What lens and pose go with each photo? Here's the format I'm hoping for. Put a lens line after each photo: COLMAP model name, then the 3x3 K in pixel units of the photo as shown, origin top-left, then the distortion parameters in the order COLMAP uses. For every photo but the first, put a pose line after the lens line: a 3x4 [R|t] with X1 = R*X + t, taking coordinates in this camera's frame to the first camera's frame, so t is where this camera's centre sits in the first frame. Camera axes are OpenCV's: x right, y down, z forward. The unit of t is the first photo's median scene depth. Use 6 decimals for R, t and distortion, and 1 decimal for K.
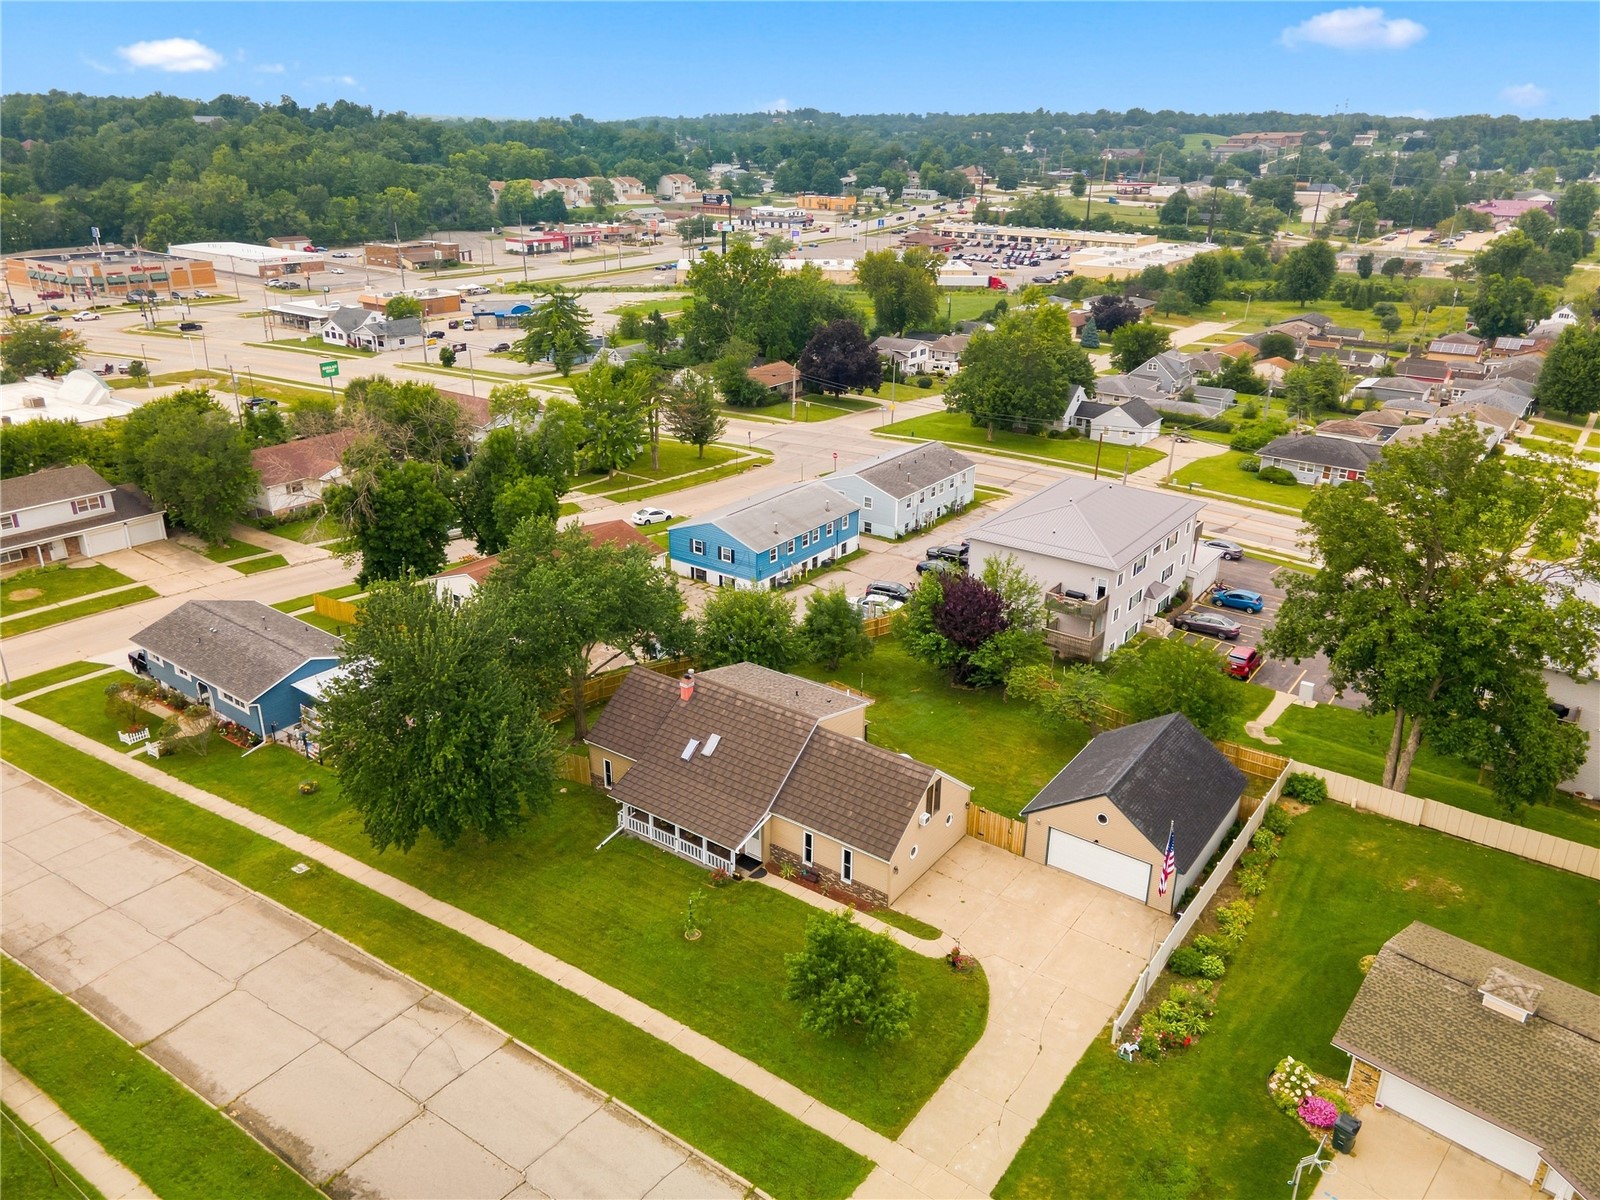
lens RADIAL K [[1162.0, 0, 800.0], [0, 1162.0, 600.0], [0, 0, 1]] dist [0.033666, 0.009875]
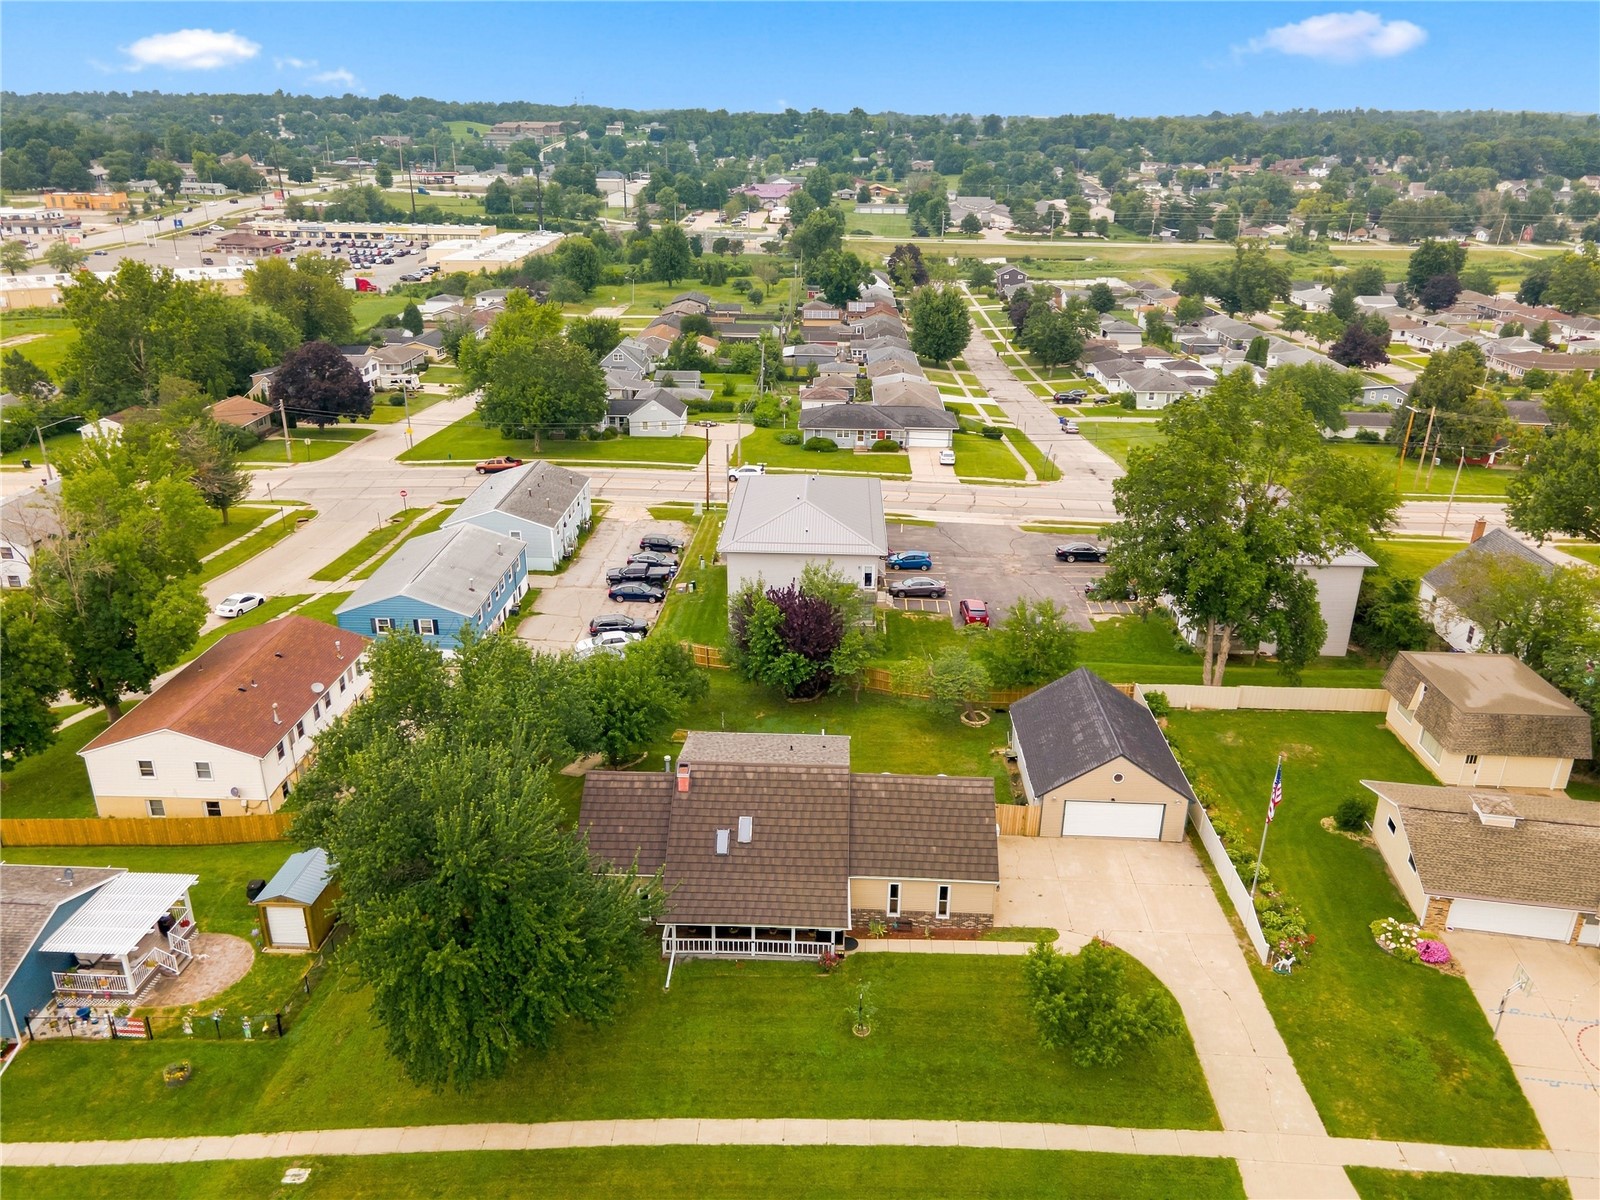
lens RADIAL K [[1162.0, 0, 800.0], [0, 1162.0, 600.0], [0, 0, 1]] dist [0.033666, 0.009875]
pose [[0.830786, -0.216263, 0.512860, -0.184198], [0.211065, 0.975017, 0.069239, -0.040523], [-0.515021, 0.050724, 0.855675, 0.077346]]
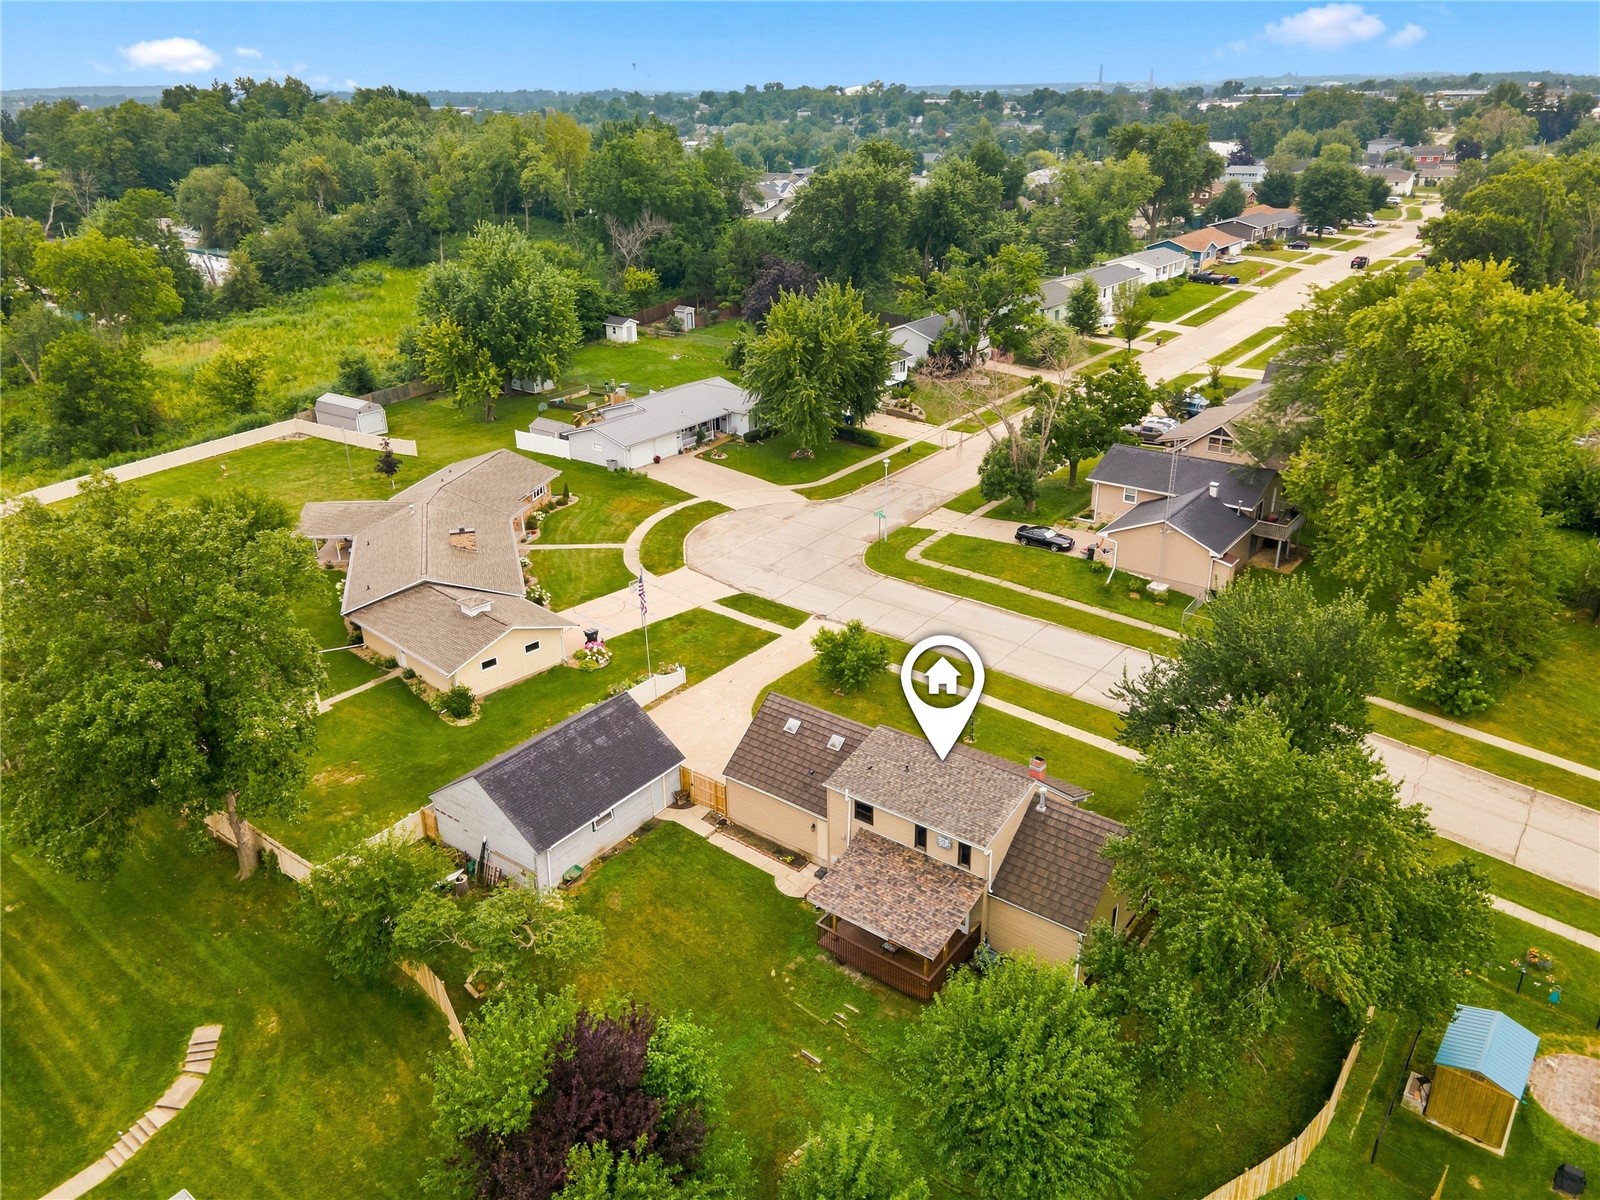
lens RADIAL K [[1162.0, 0, 800.0], [0, 1162.0, 600.0], [0, 0, 1]] dist [0.033666, 0.009875]
pose [[-0.999922, -0.007057, 0.010269, 0.028238], [0.002310, 0.704856, 0.709347, -0.254465], [-0.012244, 0.709316, -0.704784, 0.626723]]
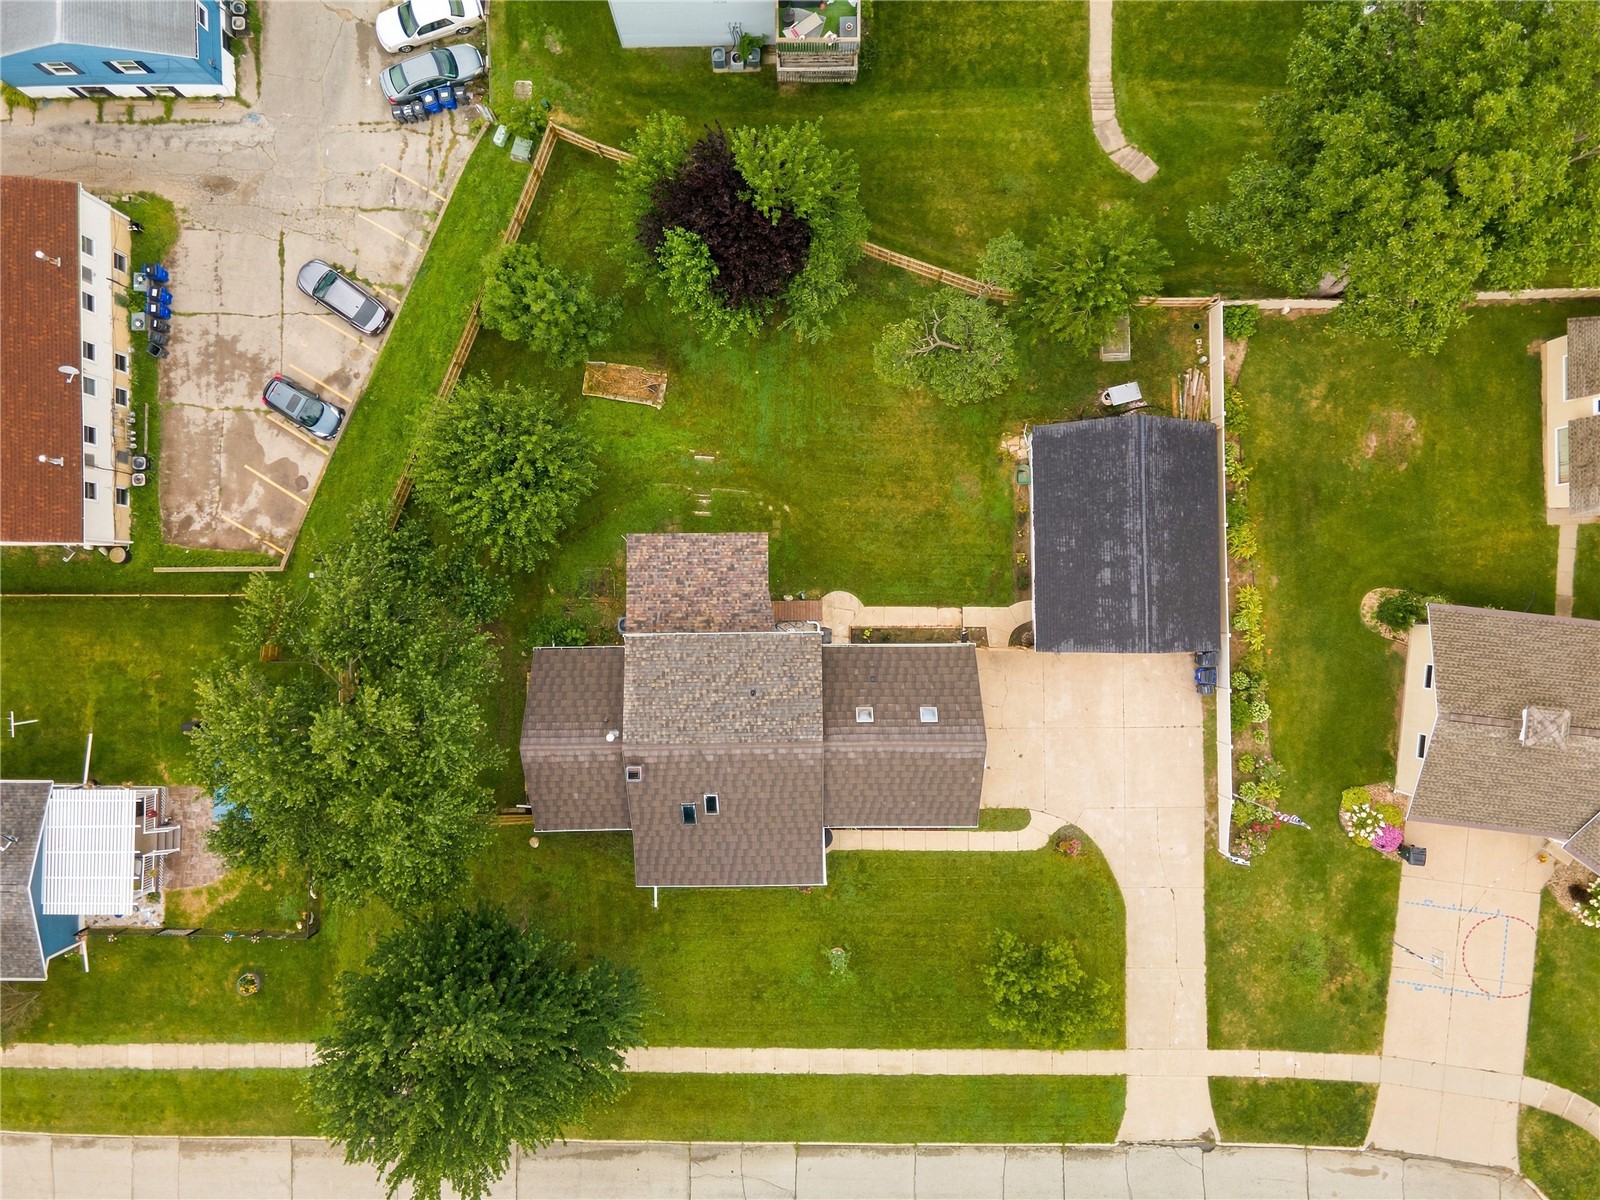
lens RADIAL K [[1162.0, 0, 800.0], [0, 1162.0, 600.0], [0, 0, 1]] dist [0.033666, 0.009875]
pose [[0.800748, -0.598980, -0.005020, 0.026542], [0.230316, 0.300141, 0.925673, -0.269043], [-0.552953, -0.742387, 0.378292, 0.299161]]
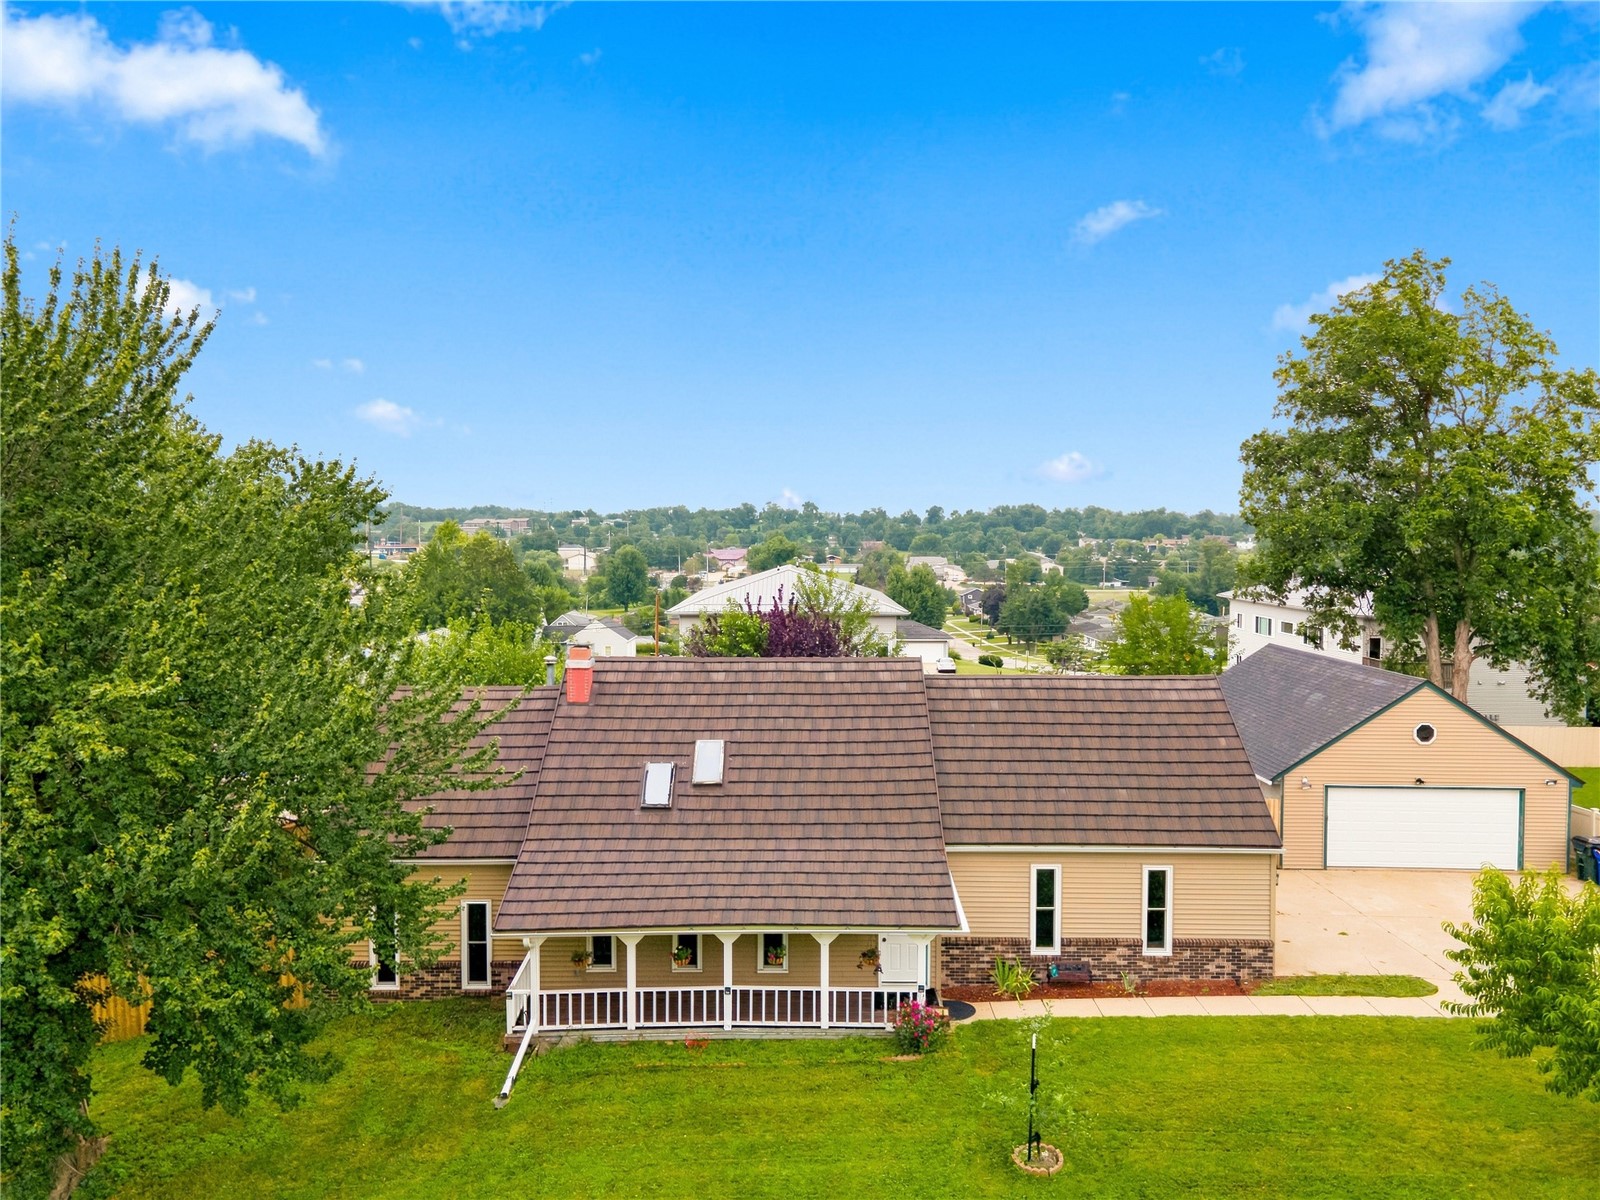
lens RADIAL K [[1162.0, 0, 800.0], [0, 1162.0, 600.0], [0, 0, 1]] dist [0.033666, 0.009875]
pose [[0.808130, -0.044136, 0.587348, -0.115122], [0.231605, 0.940673, -0.247977, 0.071545], [-0.541558, 0.336431, 0.770408, 0.254220]]
